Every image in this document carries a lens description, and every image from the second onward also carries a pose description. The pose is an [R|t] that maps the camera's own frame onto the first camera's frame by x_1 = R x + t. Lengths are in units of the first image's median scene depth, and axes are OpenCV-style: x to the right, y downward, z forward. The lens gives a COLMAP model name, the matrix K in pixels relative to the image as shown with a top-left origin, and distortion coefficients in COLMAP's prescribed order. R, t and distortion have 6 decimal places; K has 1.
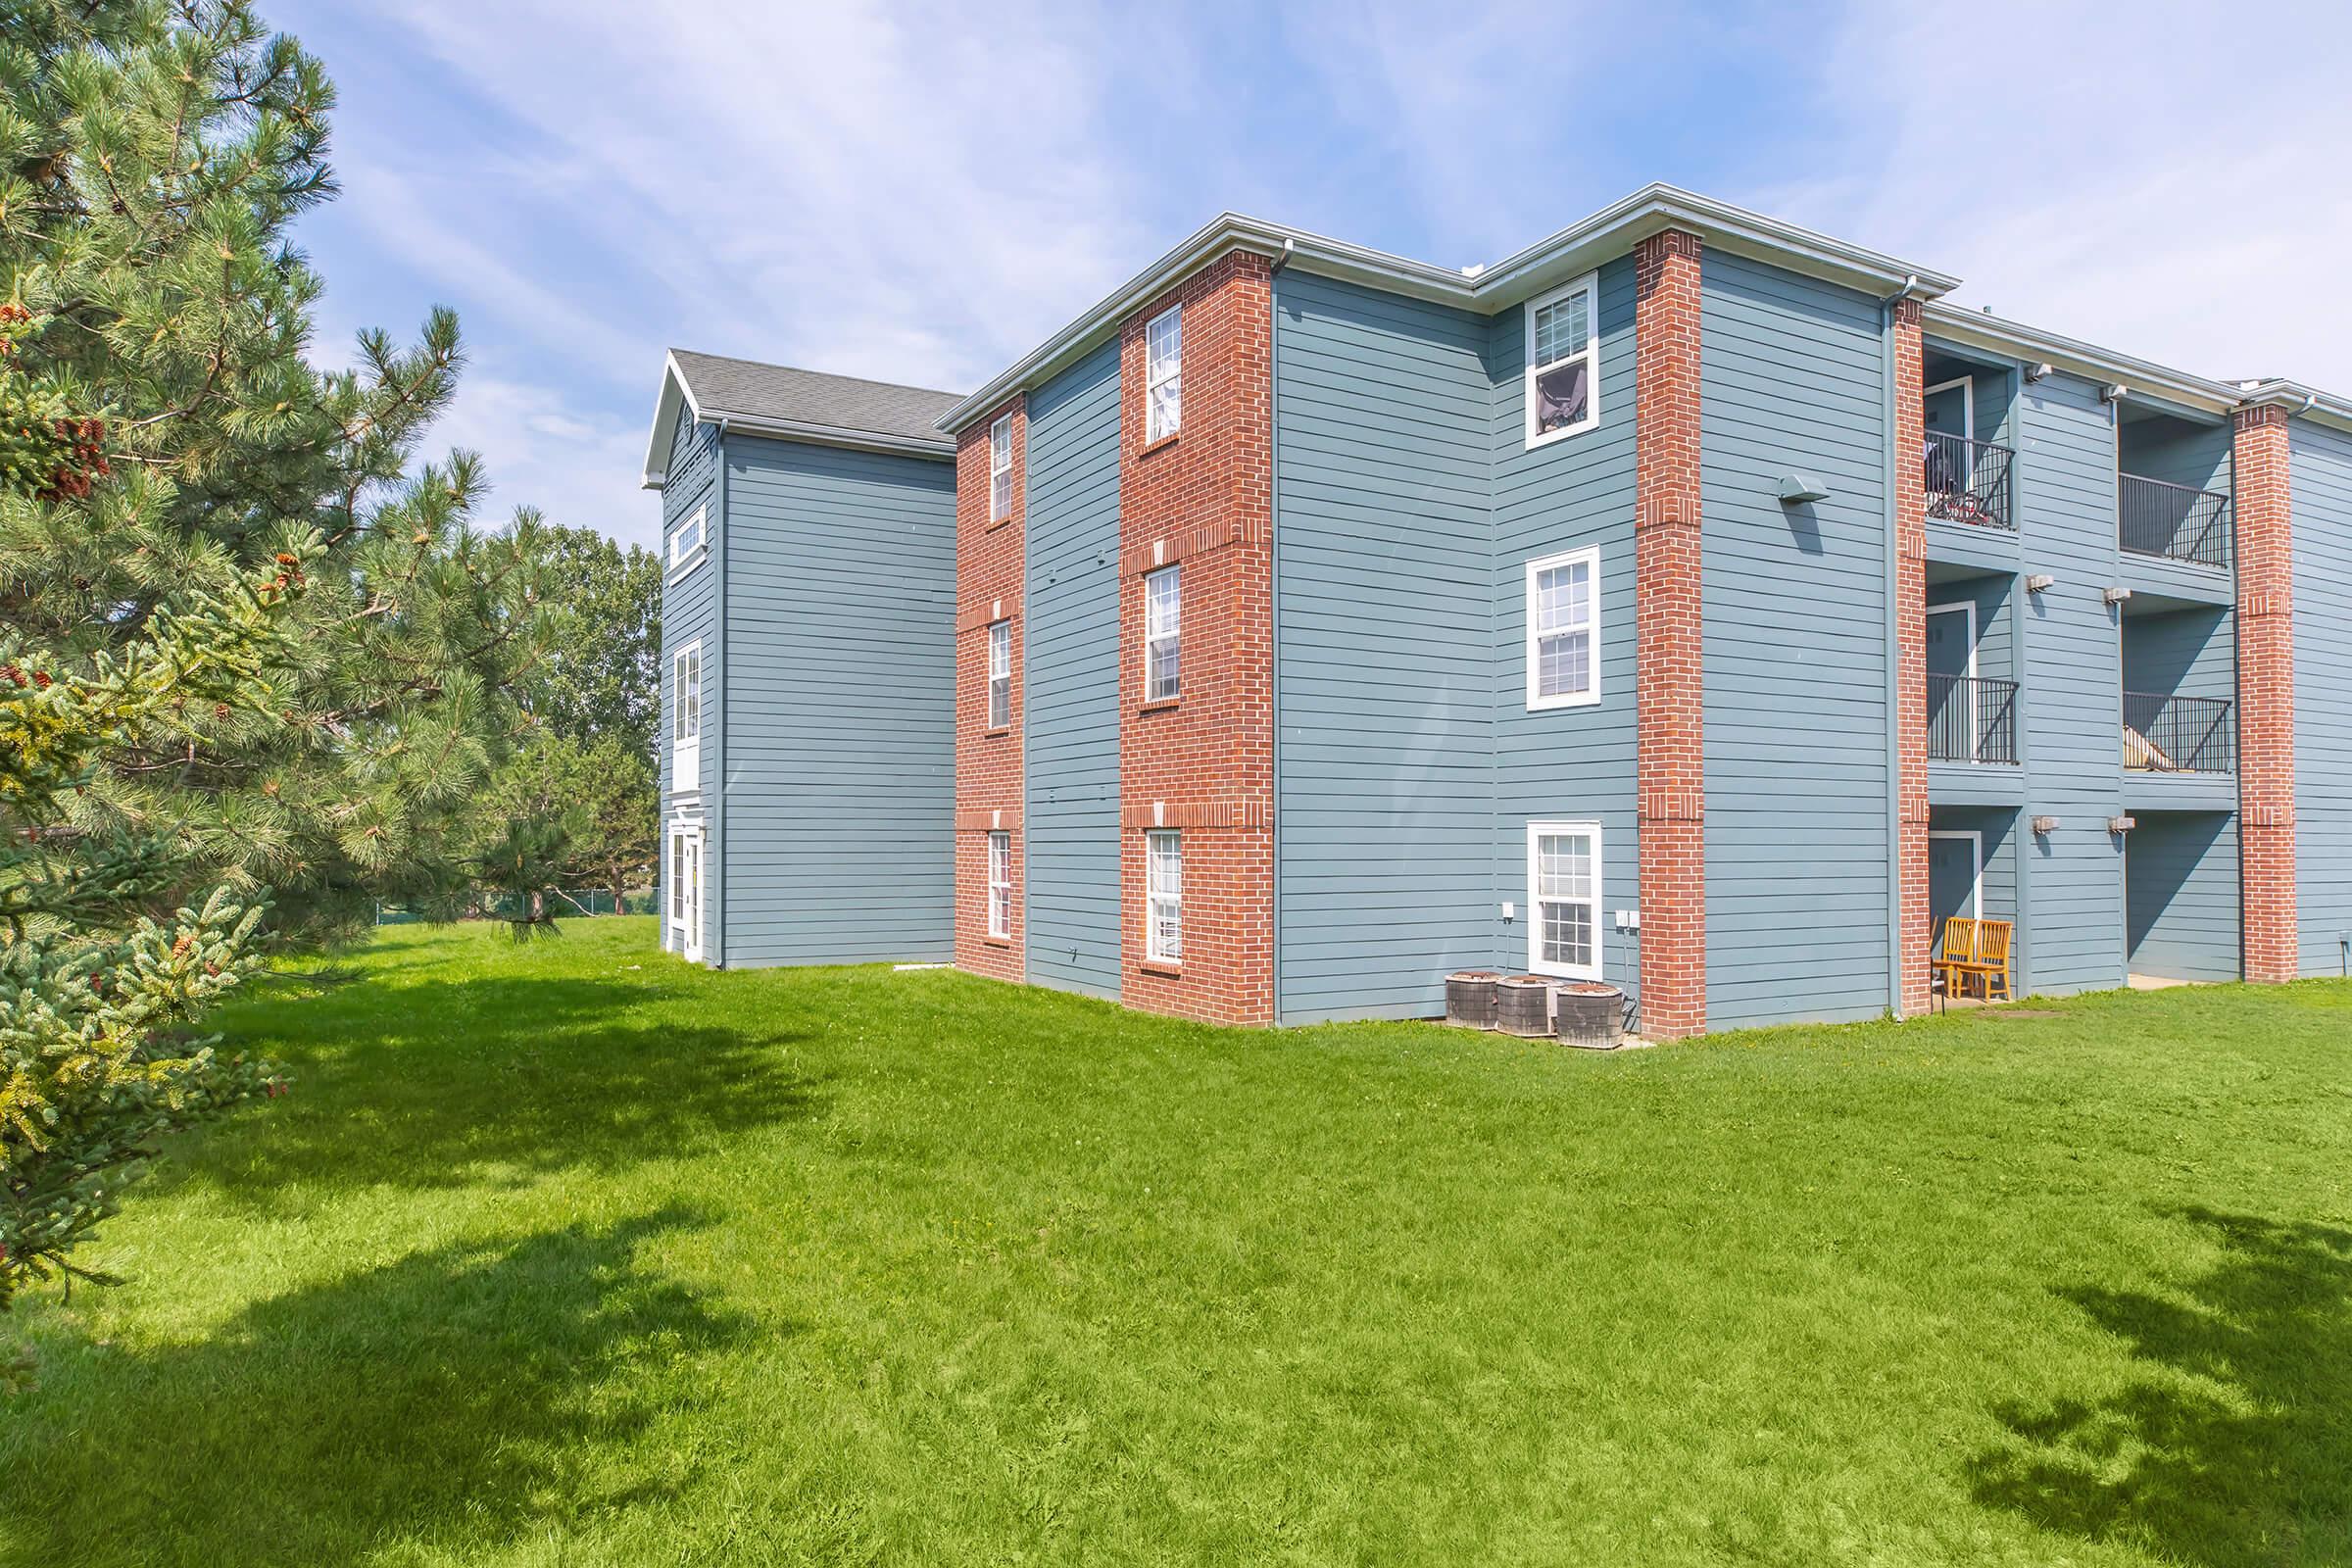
lens RADIAL K [[1473.0, 0, 1166.6], [0, 1473.0, 797.2], [0, 0, 1]] dist [0.038567, 0.003159]
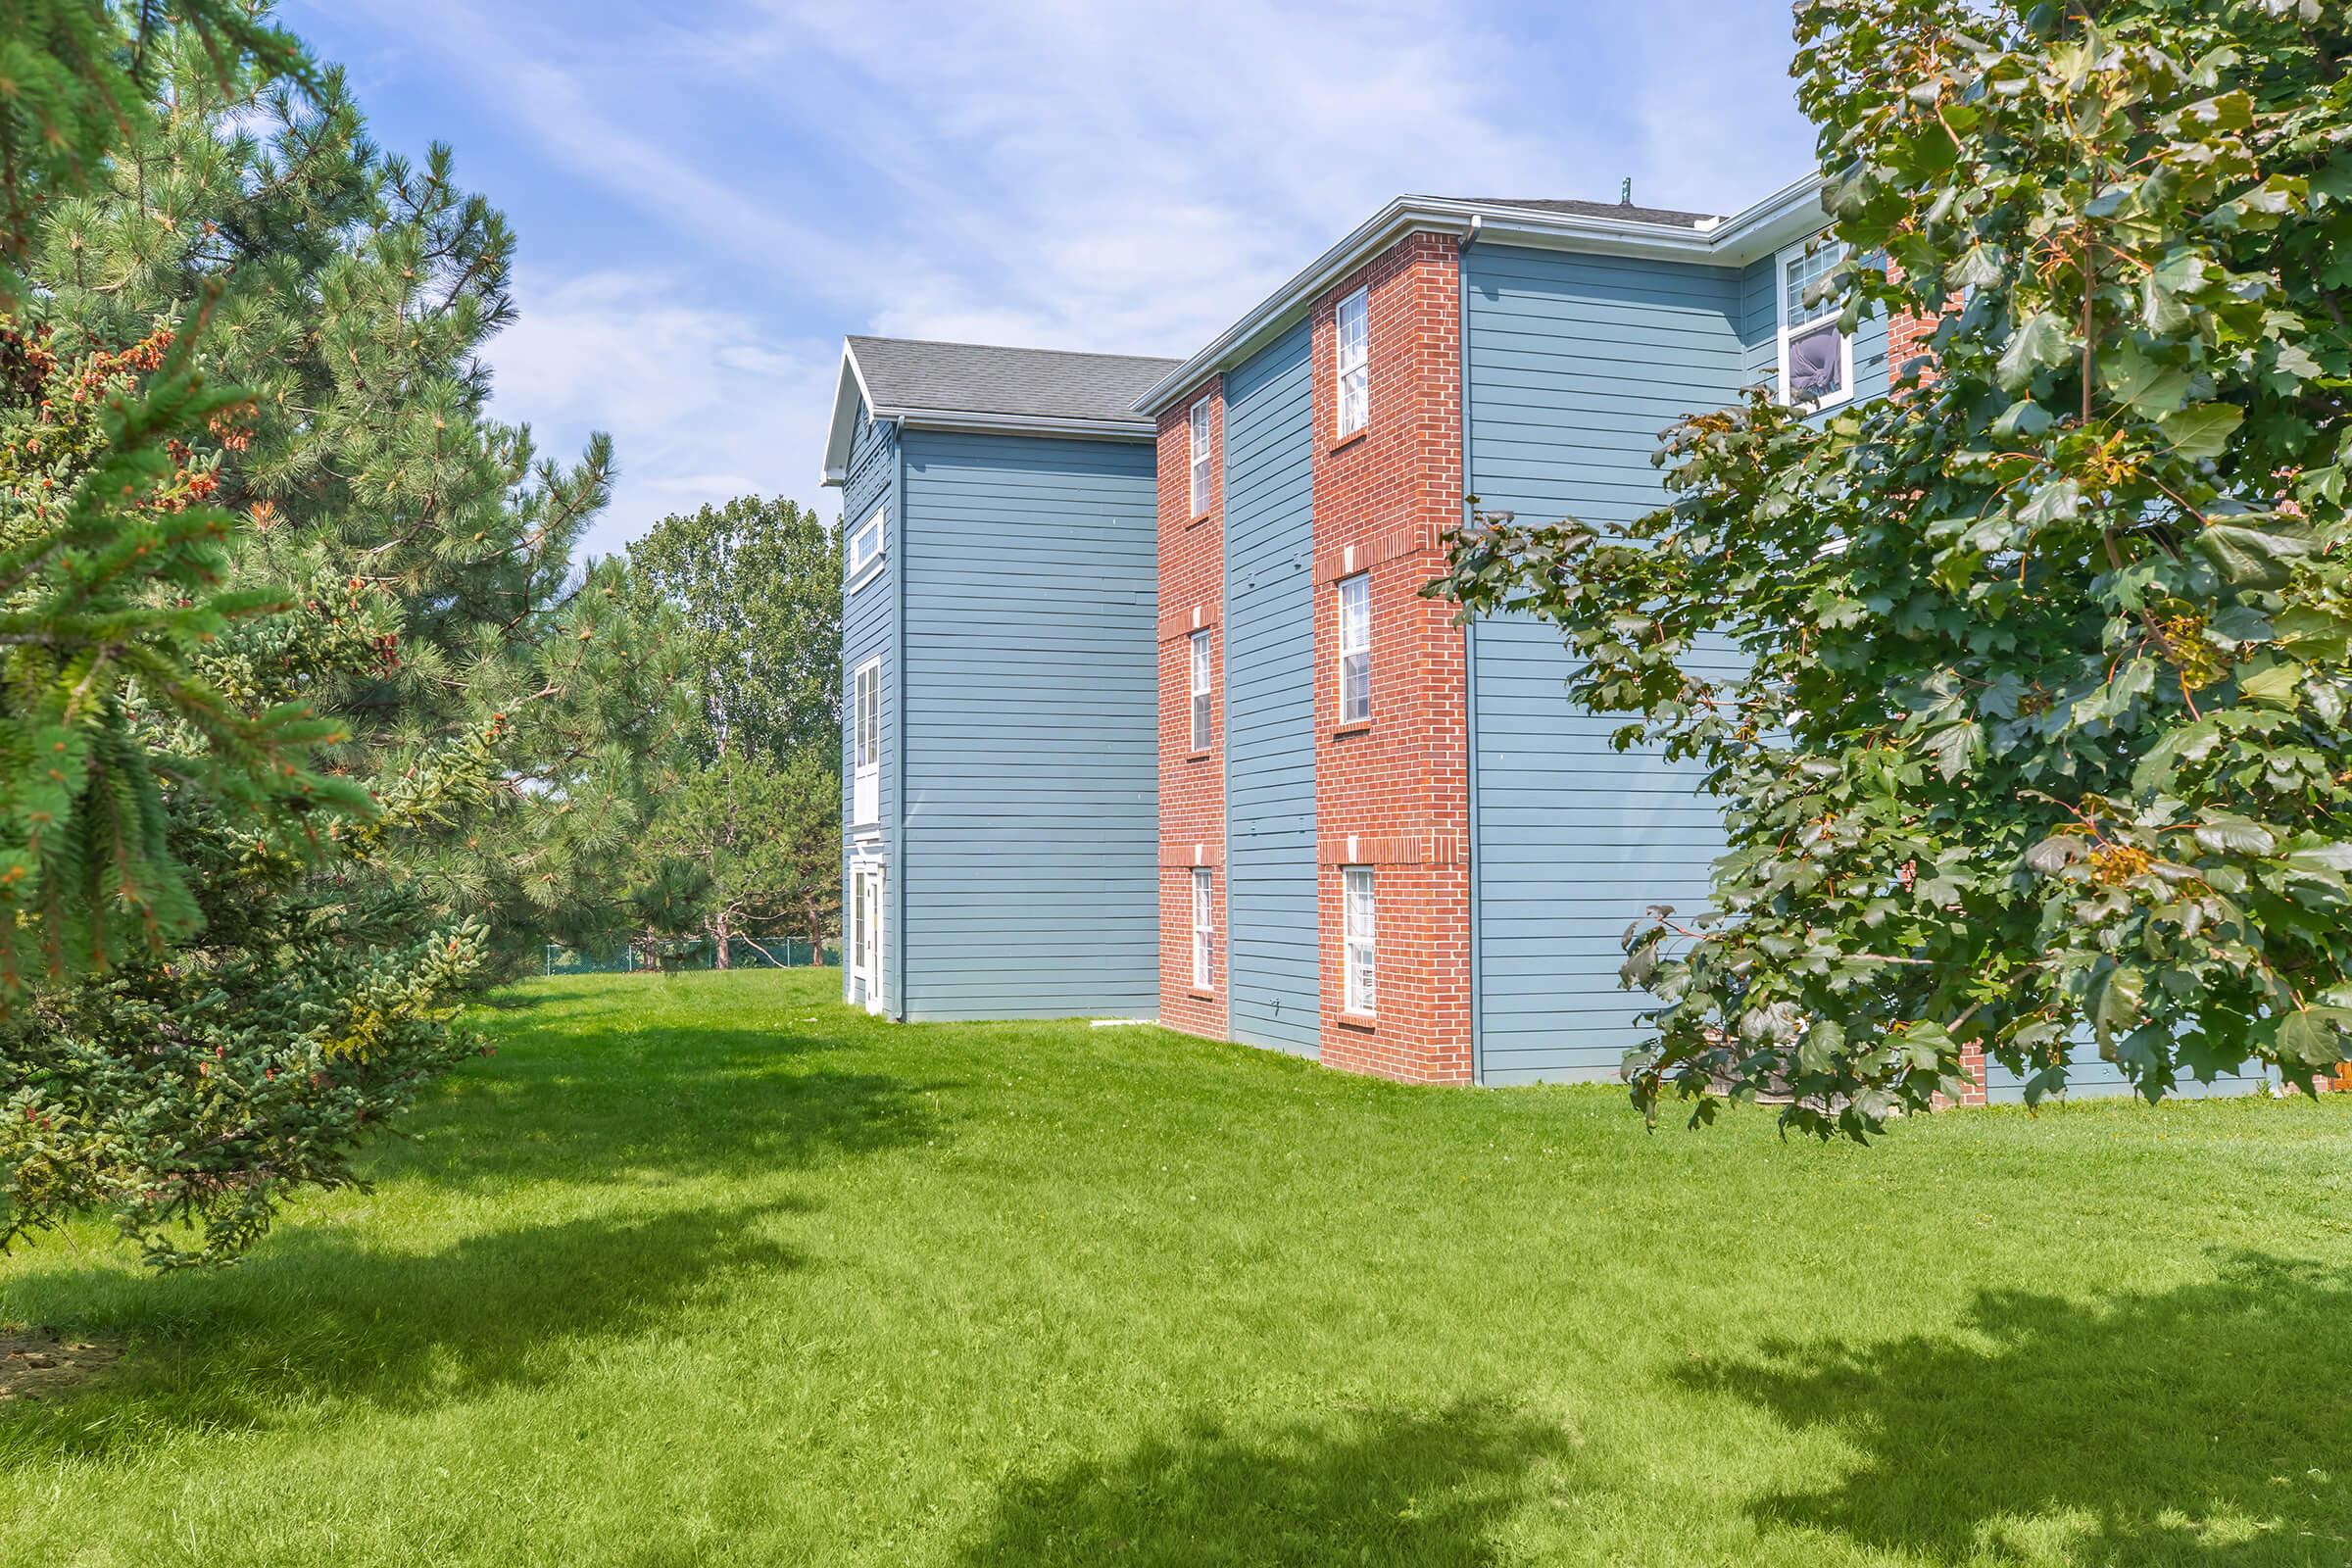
lens RADIAL K [[1968.5, 0, 1184.2], [0, 1968.5, 783.5], [0, 0, 1]] dist [0.105569, 0.004040]
pose [[0.984260, -0.011267, -0.176366, 0.113780], [0.008204, 0.999803, -0.018089, -0.008245], [0.176535, 0.016357, 0.984159, -0.216546]]
